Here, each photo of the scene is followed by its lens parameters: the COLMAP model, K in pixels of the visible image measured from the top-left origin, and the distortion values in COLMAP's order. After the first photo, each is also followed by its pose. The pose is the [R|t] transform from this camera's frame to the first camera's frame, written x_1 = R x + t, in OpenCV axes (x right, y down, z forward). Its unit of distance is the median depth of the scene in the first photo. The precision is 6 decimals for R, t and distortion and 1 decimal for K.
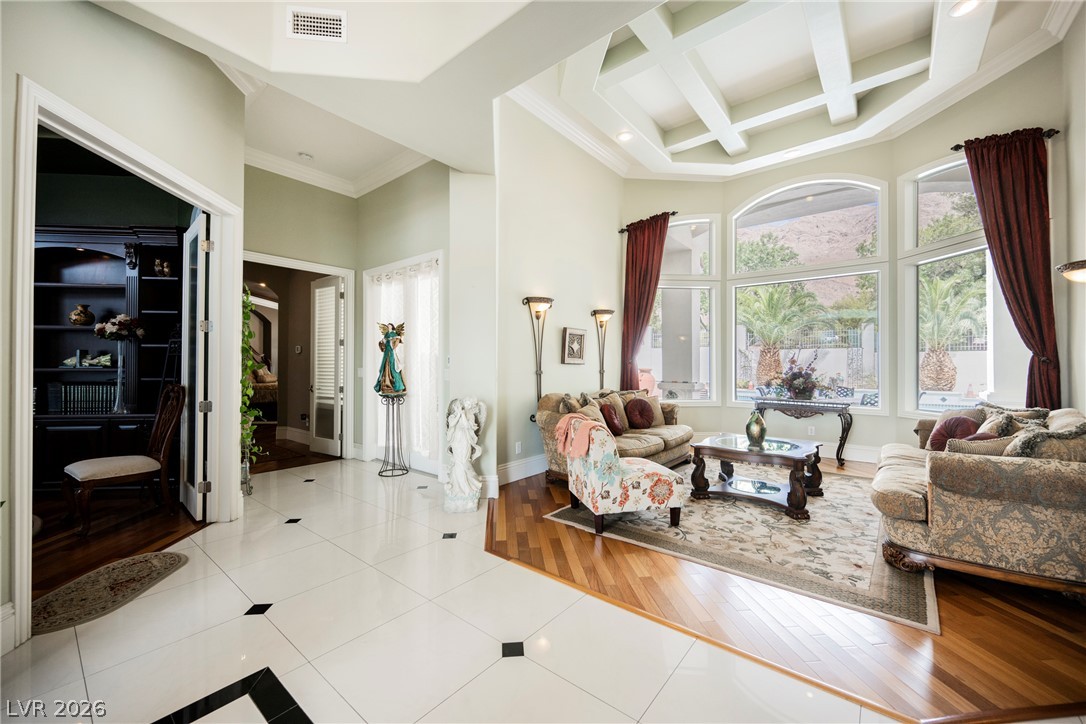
lens RADIAL K [[427.0, 0, 542.5], [0, 427.0, 361.6], [0, 0, 1]] dist [0.000730, -0.000764]
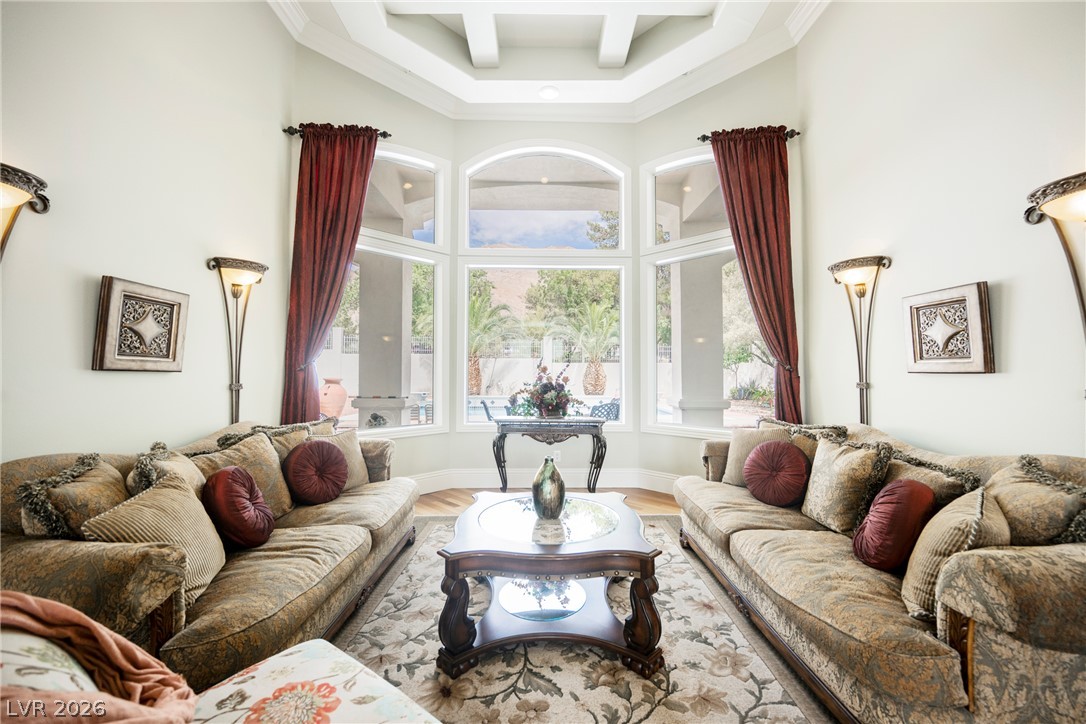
lens RADIAL K [[427.0, 0, 548.5], [0, 427.0, 362.8], [0, 0, 1]] dist [0.000730, -0.000764]
pose [[0.763146, 0.017298, 0.645994, 0.105750], [-0.005664, 0.999782, -0.020079, 0.003745], [-0.646201, 0.011664, 0.763078, 0.431331]]
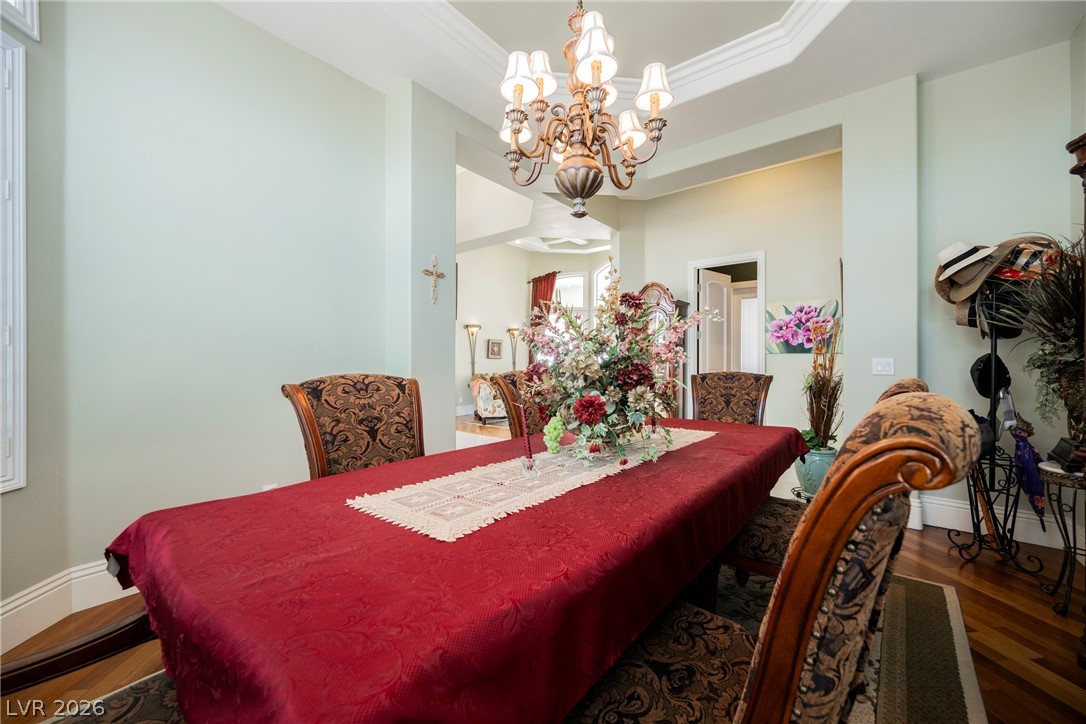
lens RADIAL K [[427.0, 0, 544.1], [0, 427.0, 362.3], [0, 0, 1]] dist [0.000730, -0.000764]
pose [[0.999962, -0.003791, 0.007894, 0.274063], [0.003752, 0.999981, 0.004976, 0.013377], [-0.007913, -0.004946, 0.999956, -0.875126]]
